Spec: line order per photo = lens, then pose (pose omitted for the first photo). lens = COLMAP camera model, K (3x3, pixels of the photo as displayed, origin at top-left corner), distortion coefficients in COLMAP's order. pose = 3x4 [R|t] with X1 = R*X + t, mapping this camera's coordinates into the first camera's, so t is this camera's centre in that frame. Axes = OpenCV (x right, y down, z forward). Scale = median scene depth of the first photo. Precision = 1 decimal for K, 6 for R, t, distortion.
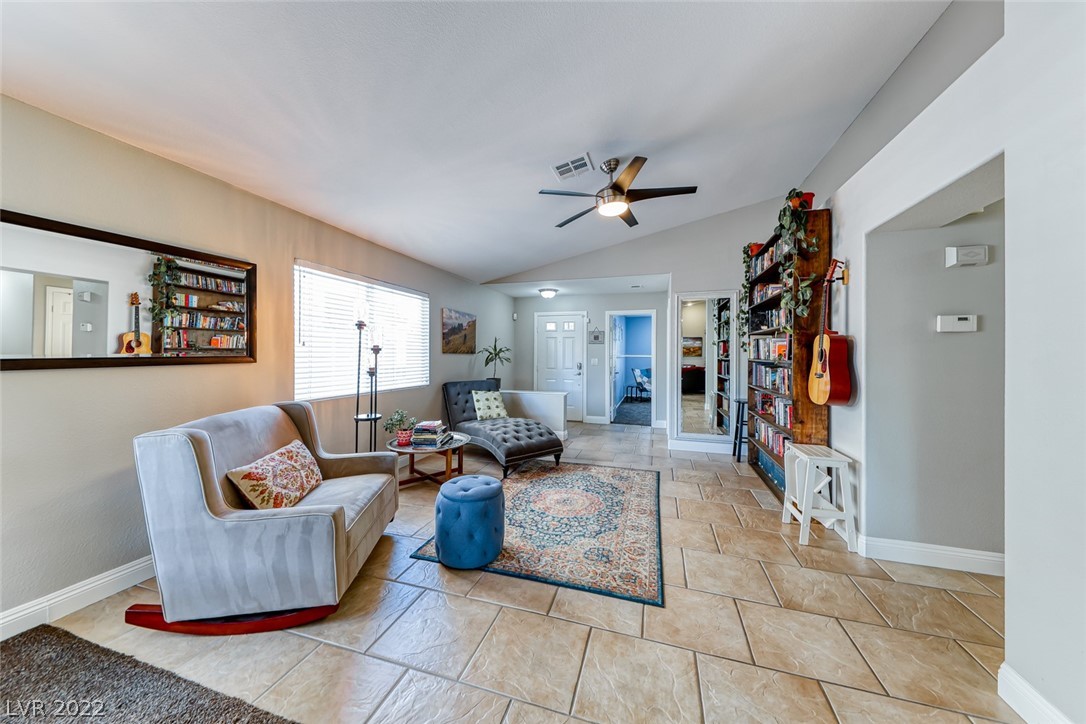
lens RADIAL K [[367.3, 0, 540.9], [0, 367.3, 359.0], [0, 0, 1]] dist [0.028455, -0.009947]
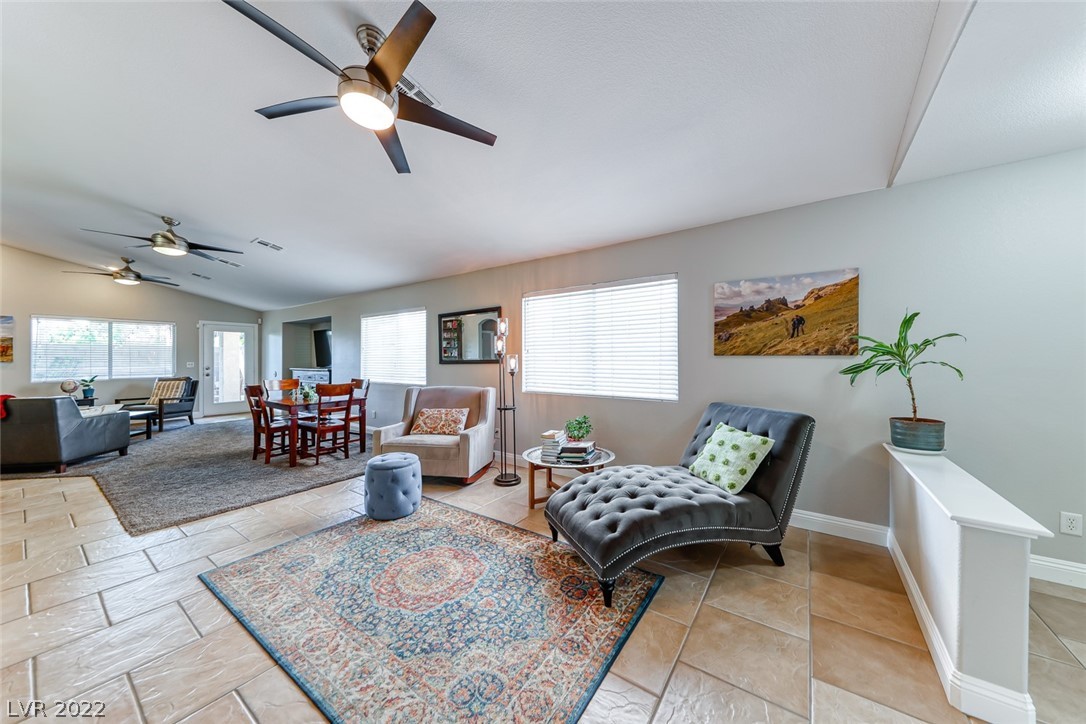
lens RADIAL K [[367.3, 0, 540.9], [0, 367.3, 359.0], [0, 0, 1]] dist [0.028455, -0.009947]
pose [[-0.307332, -0.004744, -0.951591, 0.505144], [-0.010855, 0.999940, -0.001479, -0.006291], [0.951541, 0.009875, -0.307365, 1.075511]]
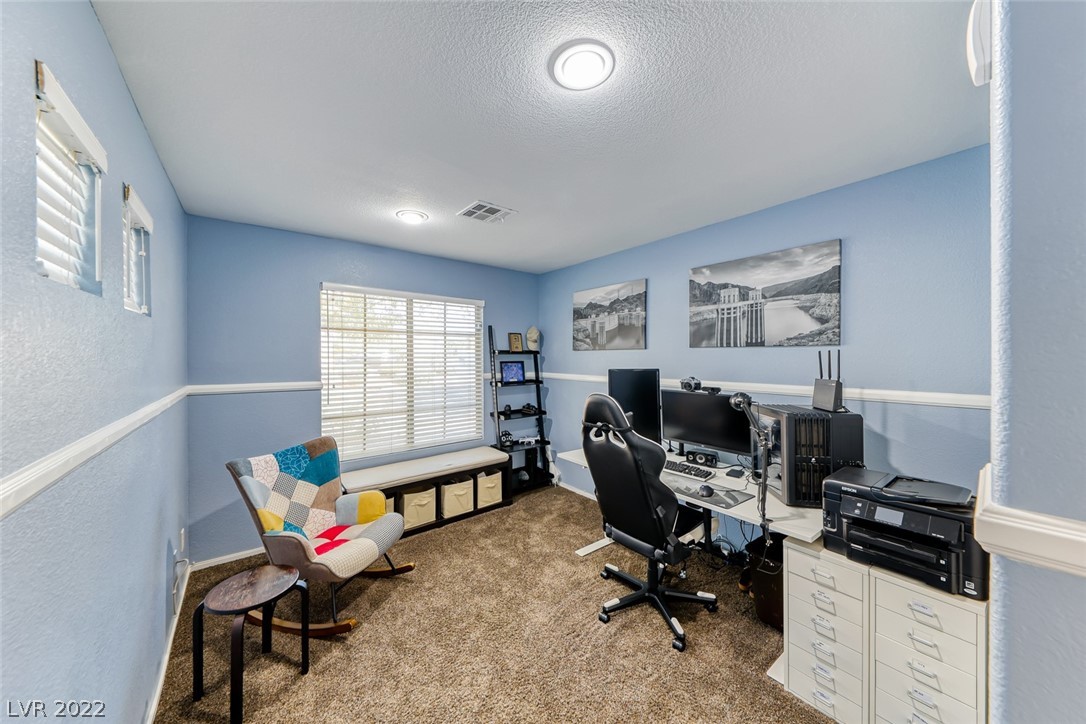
lens RADIAL K [[367.3, 0, 540.9], [0, 367.3, 359.0], [0, 0, 1]] dist [0.028455, -0.009947]
pose [[0.566448, -0.010884, 0.824026, 0.456506], [0.012187, 0.999914, 0.004830, -0.069502], [-0.824008, 0.007307, 0.566531, 1.916607]]
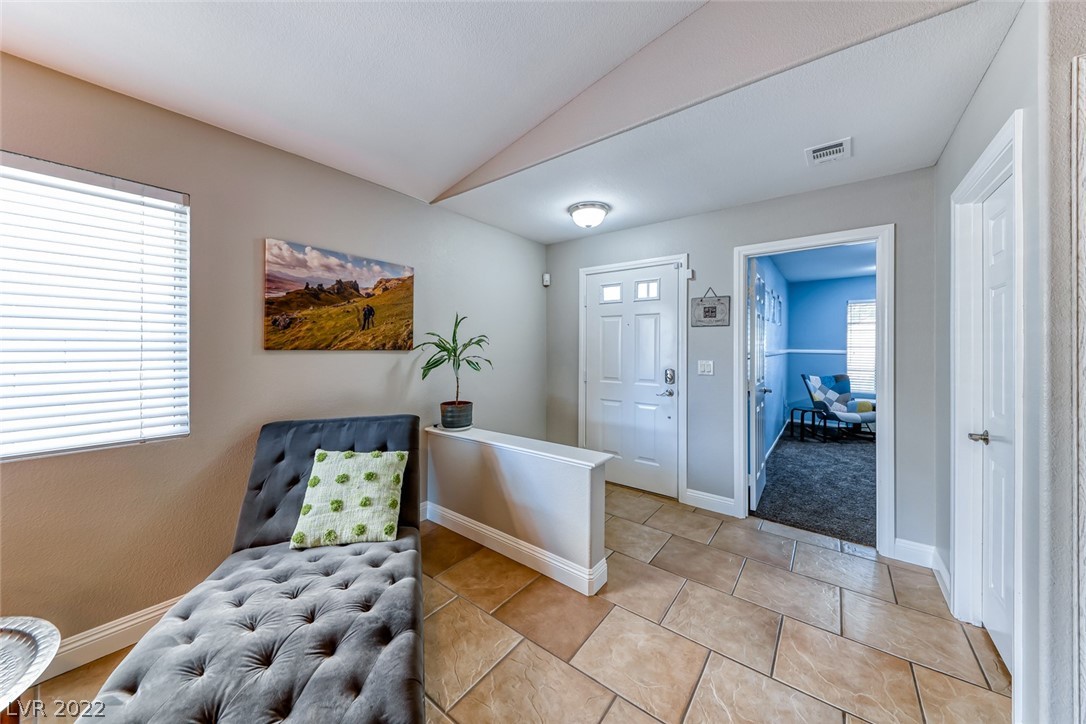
lens RADIAL K [[377.5, 0, 535.1], [0, 377.5, 347.0], [0, 0, 1]] dist [0.014000, -0.000161]
pose [[0.936533, -0.002103, -0.350574, 0.187314], [-0.002671, 0.999910, -0.013135, -0.016786], [0.350570, 0.013238, 0.936443, 0.840526]]
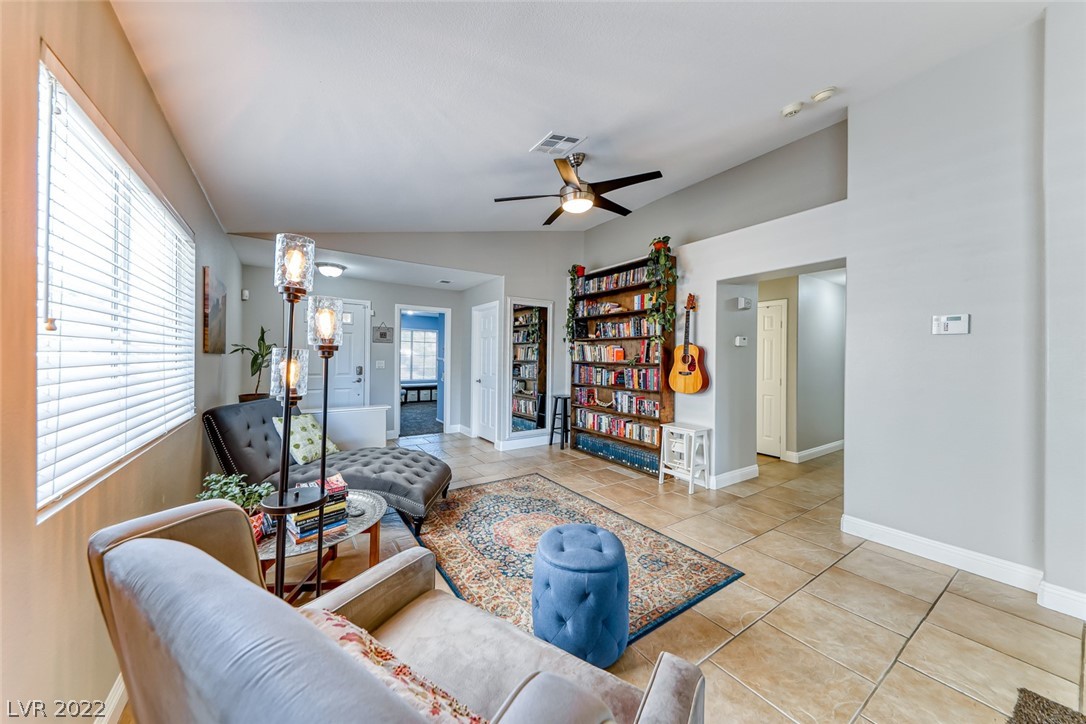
lens RADIAL K [[370.0, 0, 541.5], [0, 370.0, 361.8], [0, 0, 1]] dist [0.027645, -0.009043]
pose [[0.624556, -0.007678, 0.780943, -0.453007], [0.003217, 0.999968, 0.007258, -0.007527], [-0.780974, -0.002021, 0.624561, 0.346406]]
